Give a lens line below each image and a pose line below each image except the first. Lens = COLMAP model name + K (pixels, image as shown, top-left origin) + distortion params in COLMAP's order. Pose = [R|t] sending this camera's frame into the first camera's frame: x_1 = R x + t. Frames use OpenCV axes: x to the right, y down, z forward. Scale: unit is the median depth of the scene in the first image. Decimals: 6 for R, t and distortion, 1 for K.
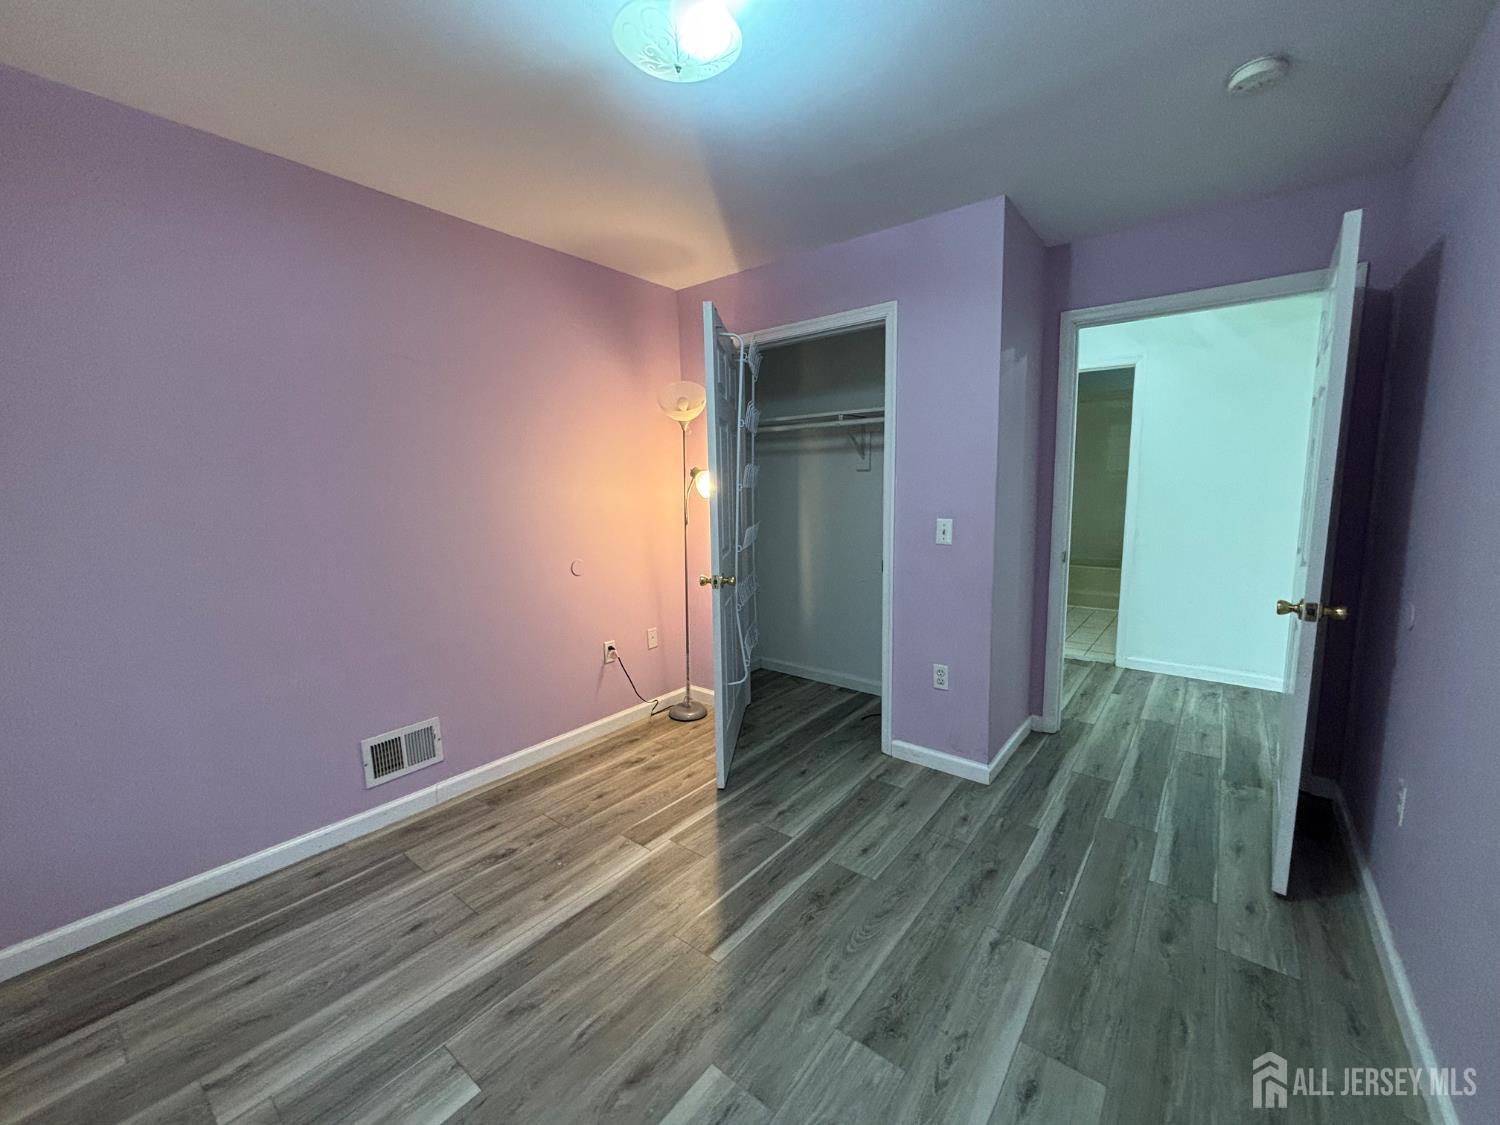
lens RADIAL K [[603.8, 0, 745.1], [0, 603.8, 569.4], [0, 0, 1]] dist [0.000594, -0.000493]
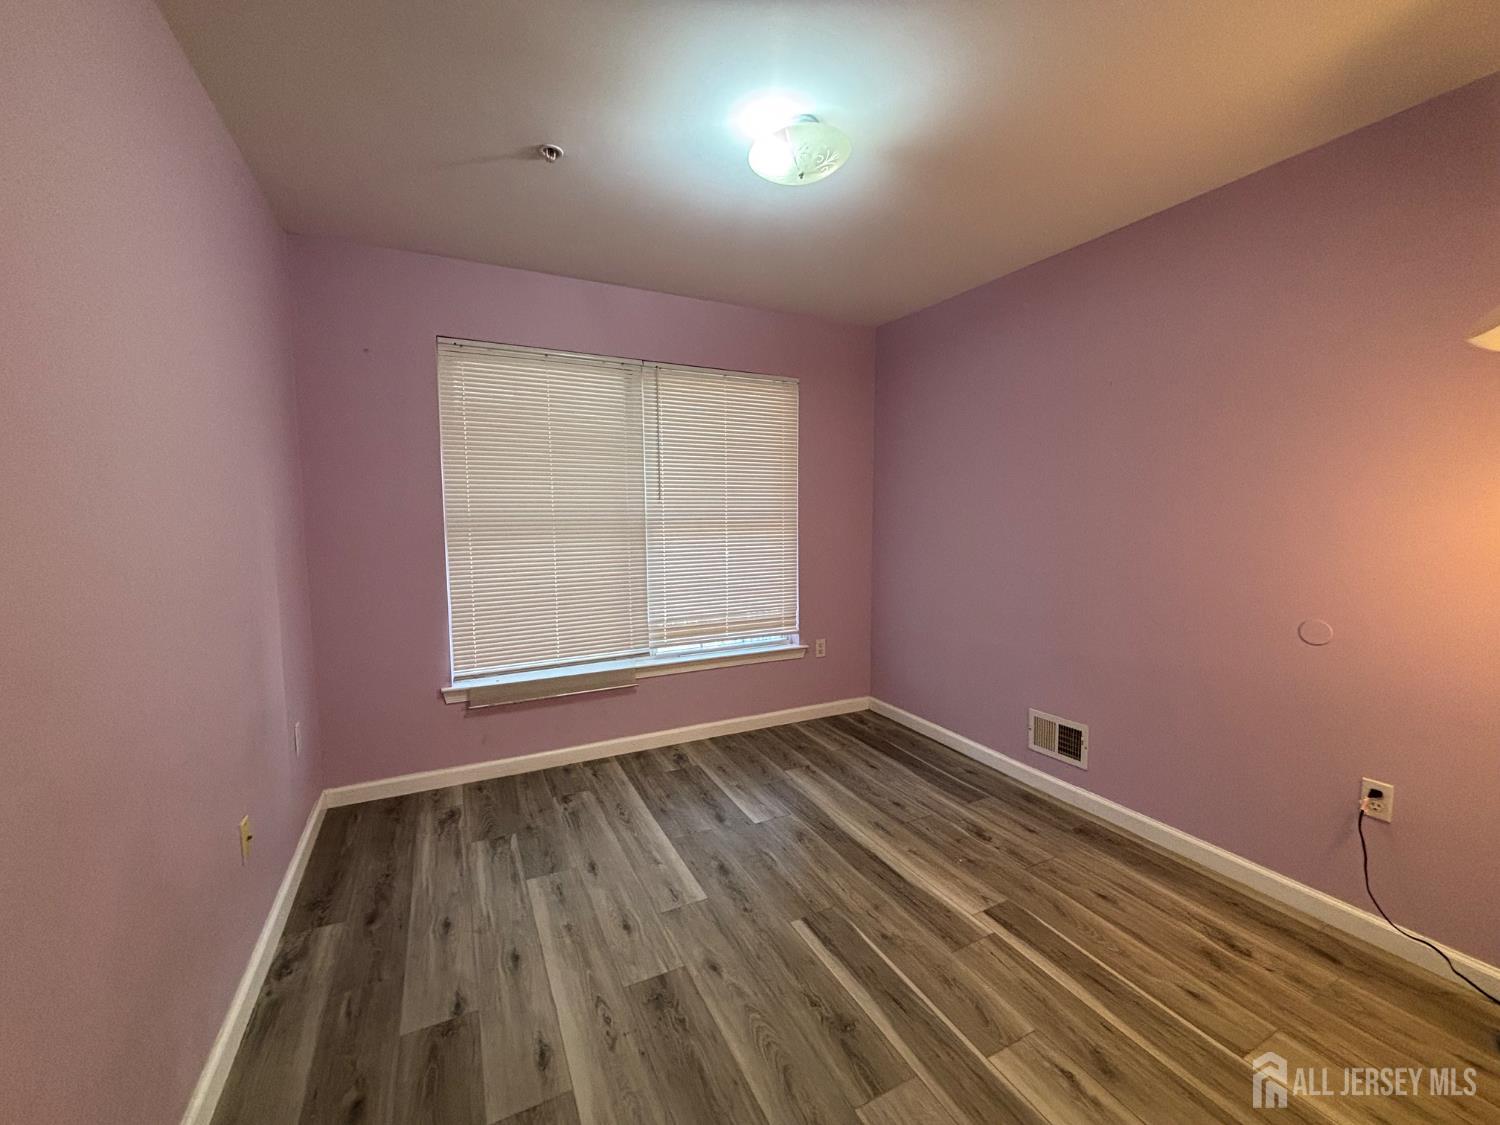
lens RADIAL K [[603.8, 0, 756.5], [0, 603.8, 564.5], [0, 0, 1]] dist [0.000594, -0.000493]
pose [[-0.403574, 0.101993, -0.909244, 0.877793], [-0.119712, 0.979338, 0.162991, -0.177833], [0.907082, 0.174626, -0.383026, 1.160663]]
